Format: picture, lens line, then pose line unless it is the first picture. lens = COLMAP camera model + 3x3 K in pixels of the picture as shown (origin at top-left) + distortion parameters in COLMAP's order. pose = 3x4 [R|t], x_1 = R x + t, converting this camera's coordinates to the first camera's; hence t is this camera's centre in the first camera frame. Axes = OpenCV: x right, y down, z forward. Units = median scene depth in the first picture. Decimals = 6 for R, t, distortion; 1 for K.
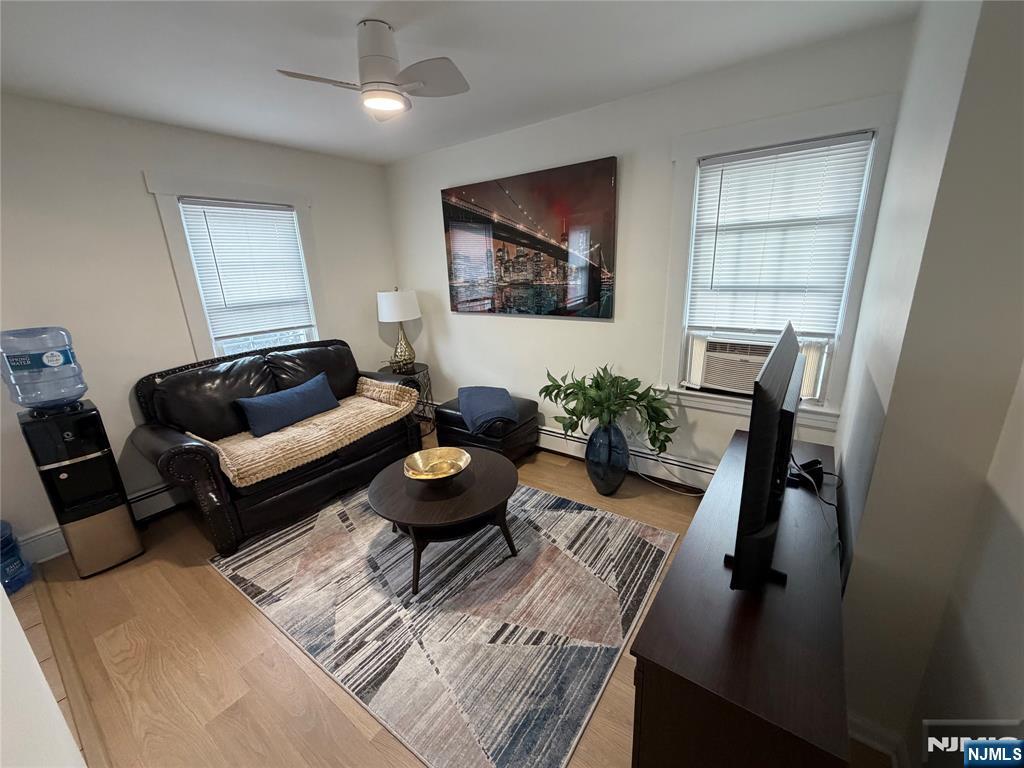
lens RADIAL K [[407.4, 0, 511.6], [0, 407.4, 384.6], [0, 0, 1]] dist [-0.003167, -0.000249]
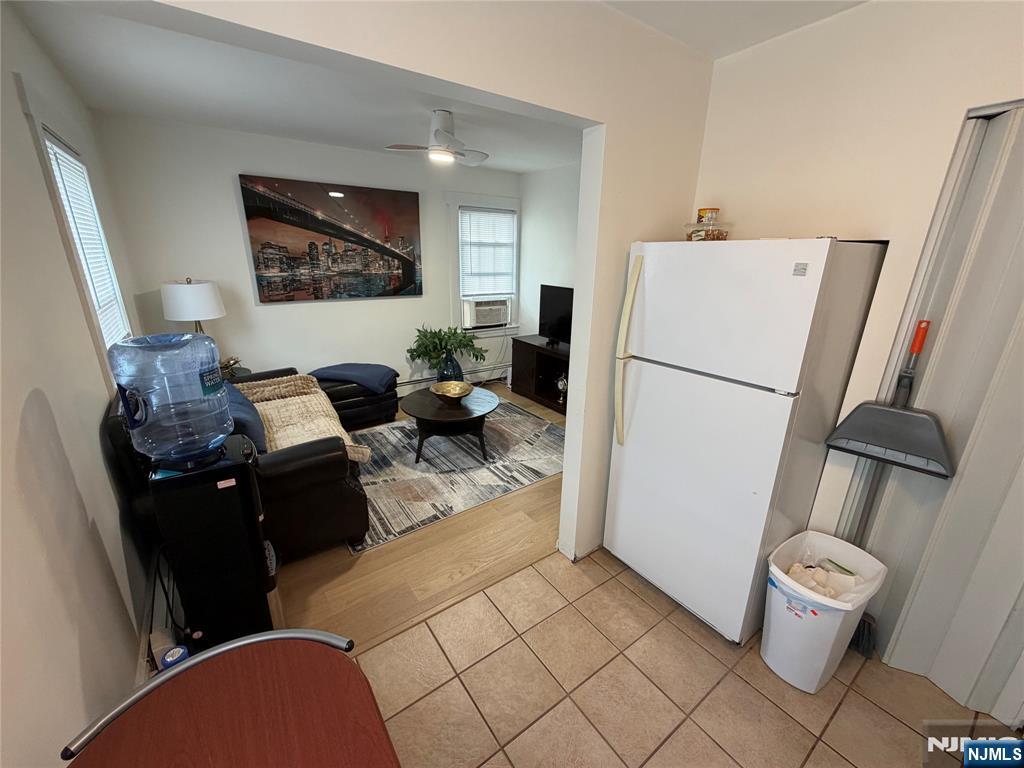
lens RADIAL K [[407.4, 0, 513.2], [0, 407.4, 382.9], [0, 0, 1]] dist [-0.003167, -0.000249]
pose [[0.303534, -0.247029, 0.920241, -1.108211], [0.244027, 0.953750, 0.175534, -0.029060], [-0.921042, 0.171283, 0.349777, 0.187499]]
